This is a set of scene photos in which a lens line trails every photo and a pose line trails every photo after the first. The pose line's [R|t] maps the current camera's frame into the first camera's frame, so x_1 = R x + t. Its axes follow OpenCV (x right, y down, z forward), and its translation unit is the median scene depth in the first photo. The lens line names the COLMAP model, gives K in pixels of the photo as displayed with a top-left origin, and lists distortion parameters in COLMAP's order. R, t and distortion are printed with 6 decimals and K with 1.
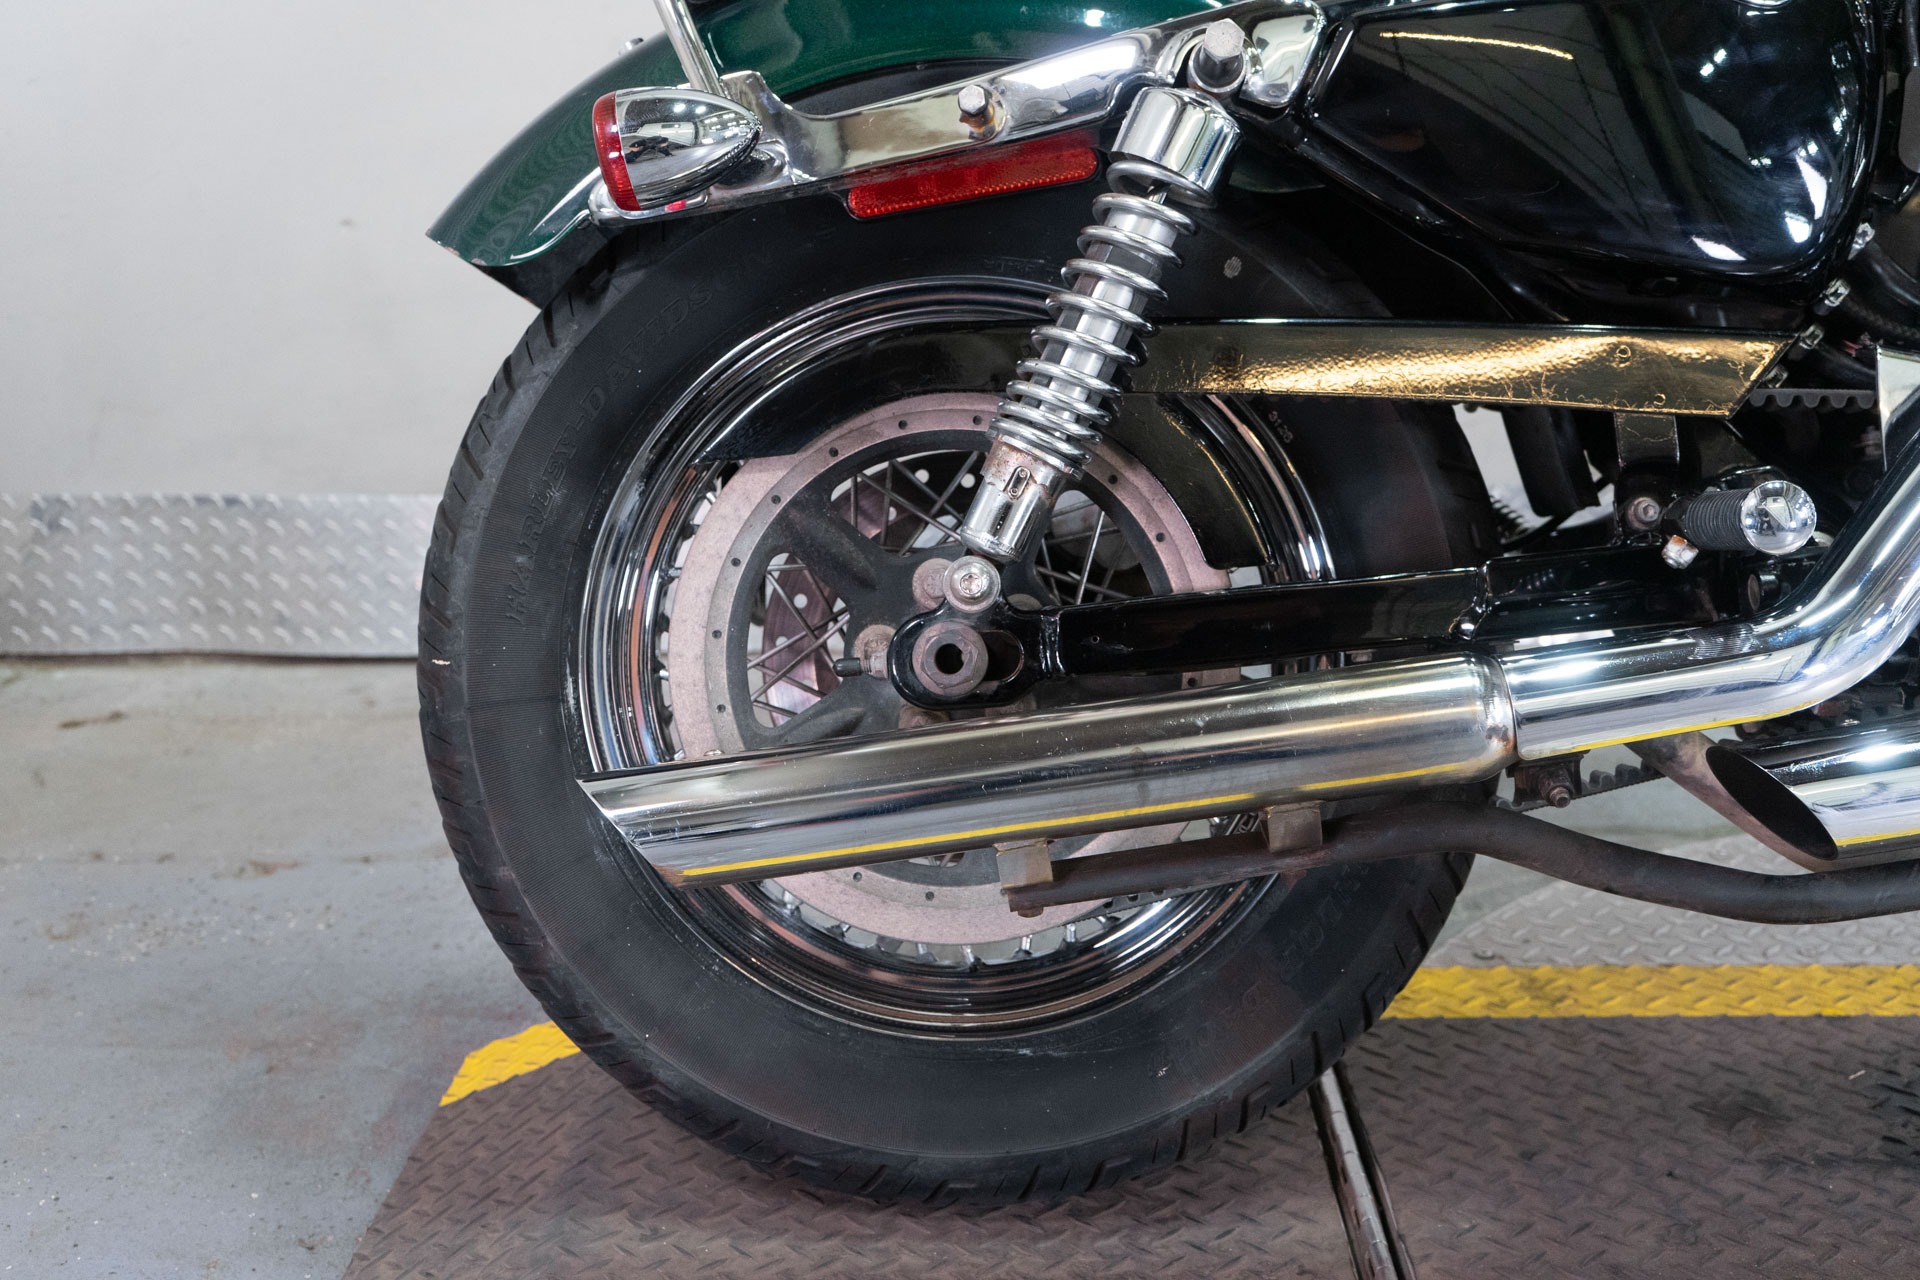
lens RADIAL K [[2147.5, 0, 960.0], [0, 2147.5, 640.0], [0, 0, 1]] dist [-0.000048, 0.006948]
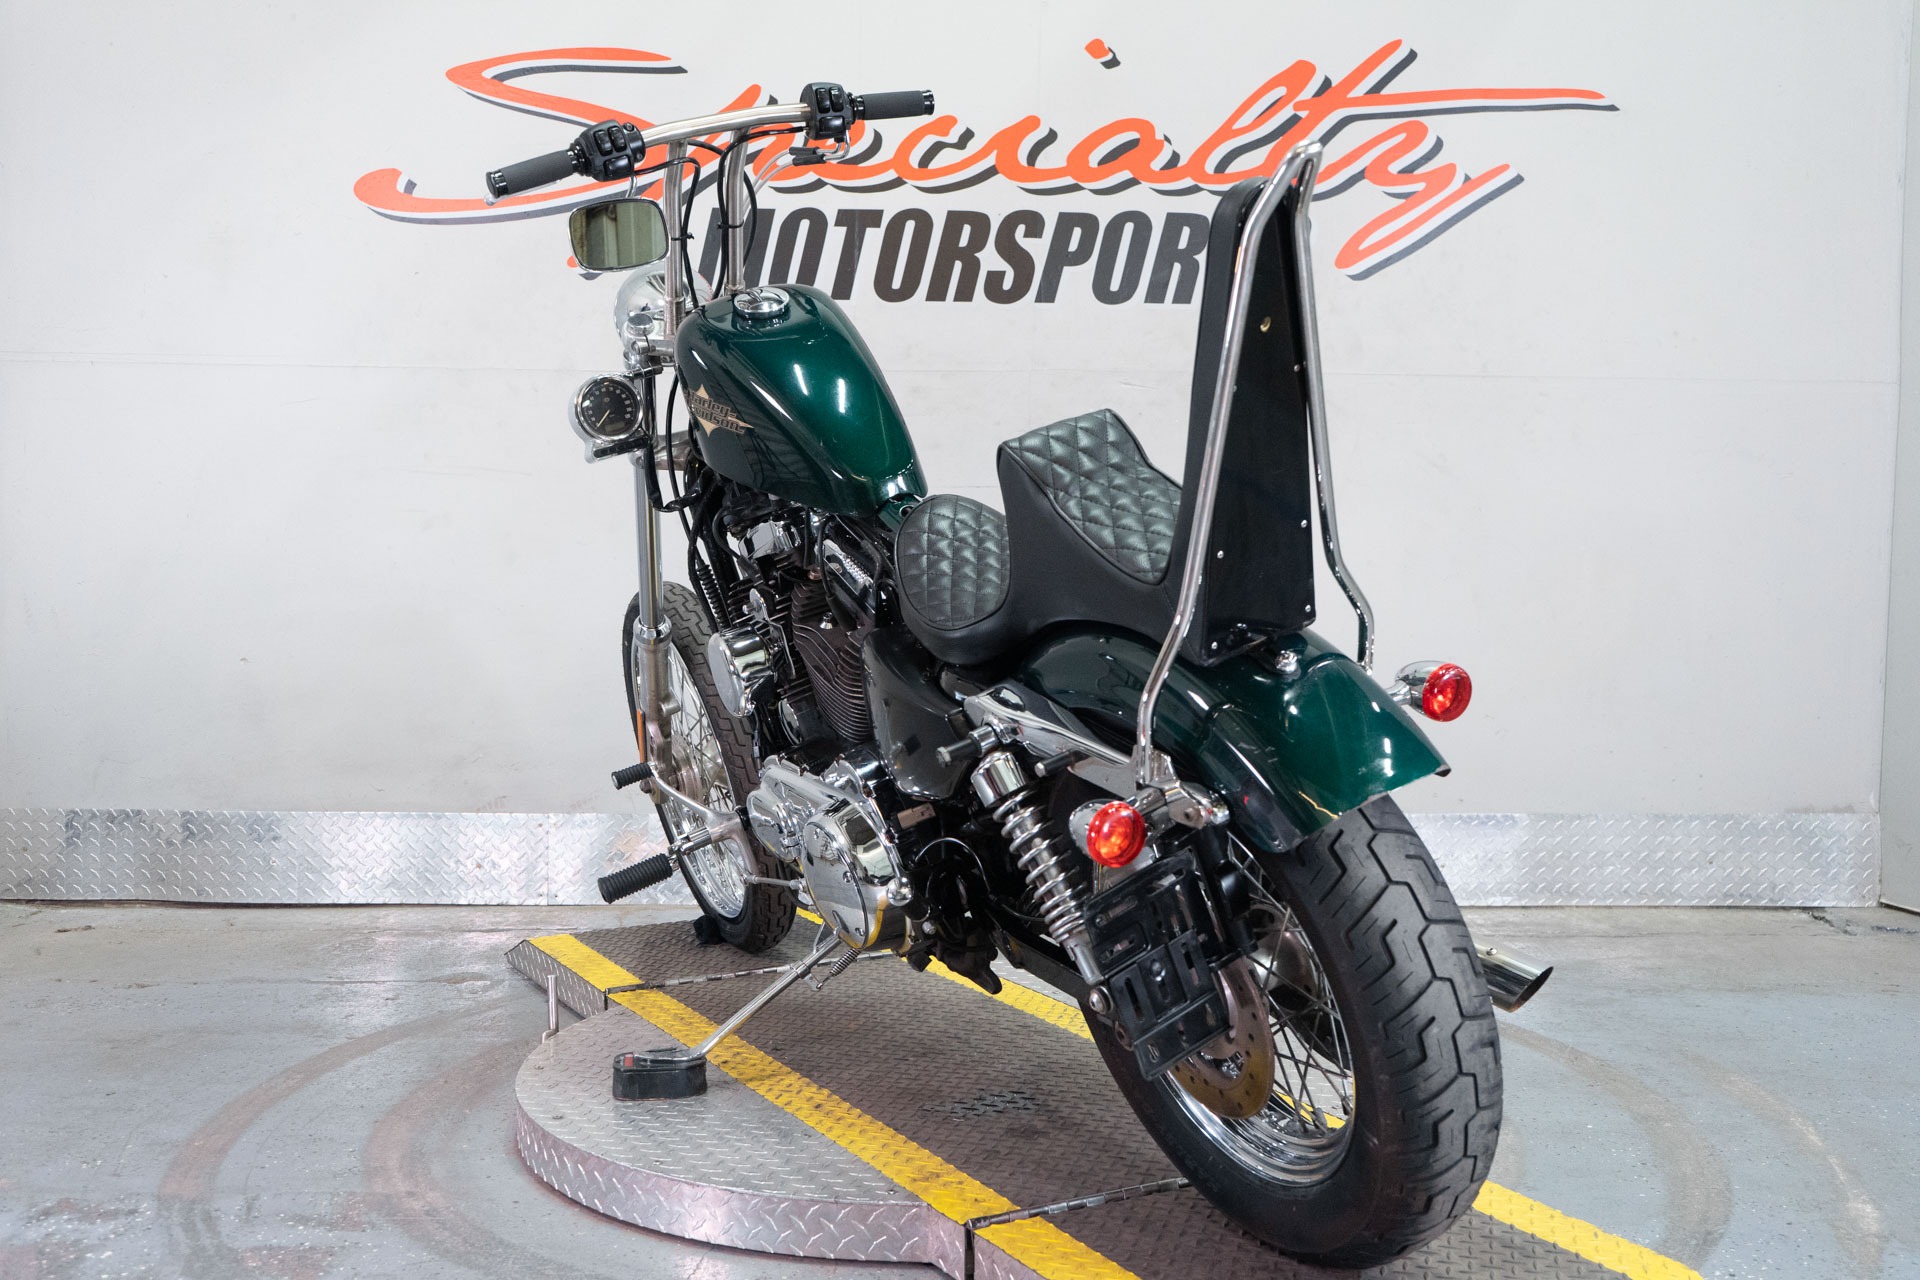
lens RADIAL K [[2023.5, 0, 960.0], [0, 2023.5, 640.0], [0, 0, 1]] dist [0.007954, 0.010412]
pose [[0.999615, 0.009611, -0.026019, 0.352817], [-0.014432, 0.981295, -0.191970, 0.106031], [0.023687, 0.192272, 0.981056, -0.648410]]
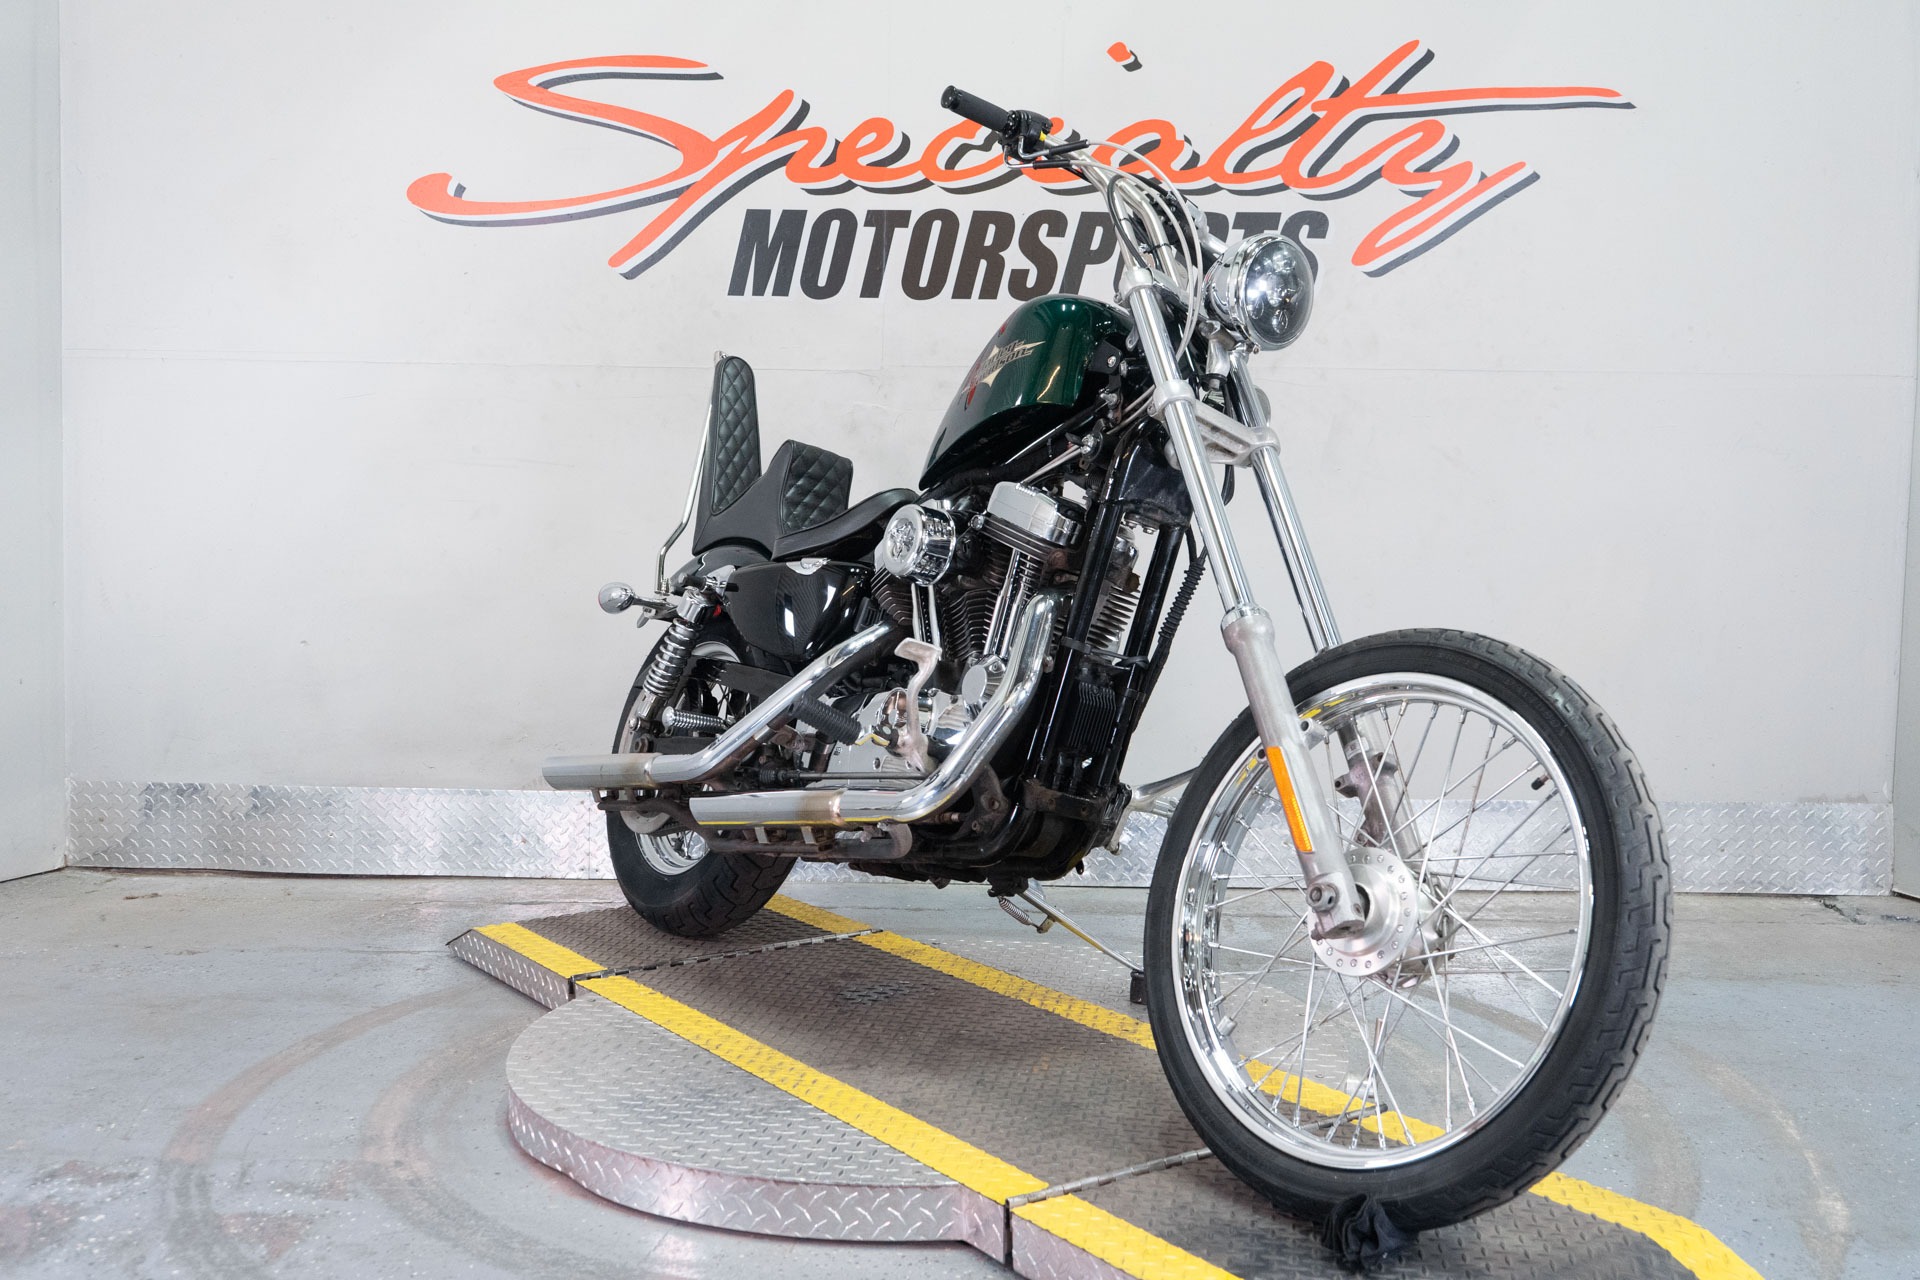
lens RADIAL K [[1912.8, 0, 958.7], [0, 1912.8, 637.4], [0, 0, 1]] dist [0.012498, -0.012505]
pose [[0.997118, 0.015318, -0.074301, 0.408478], [-0.028804, 0.982504, -0.184001, 0.094910], [0.070182, 0.185611, 0.980114, -0.609026]]
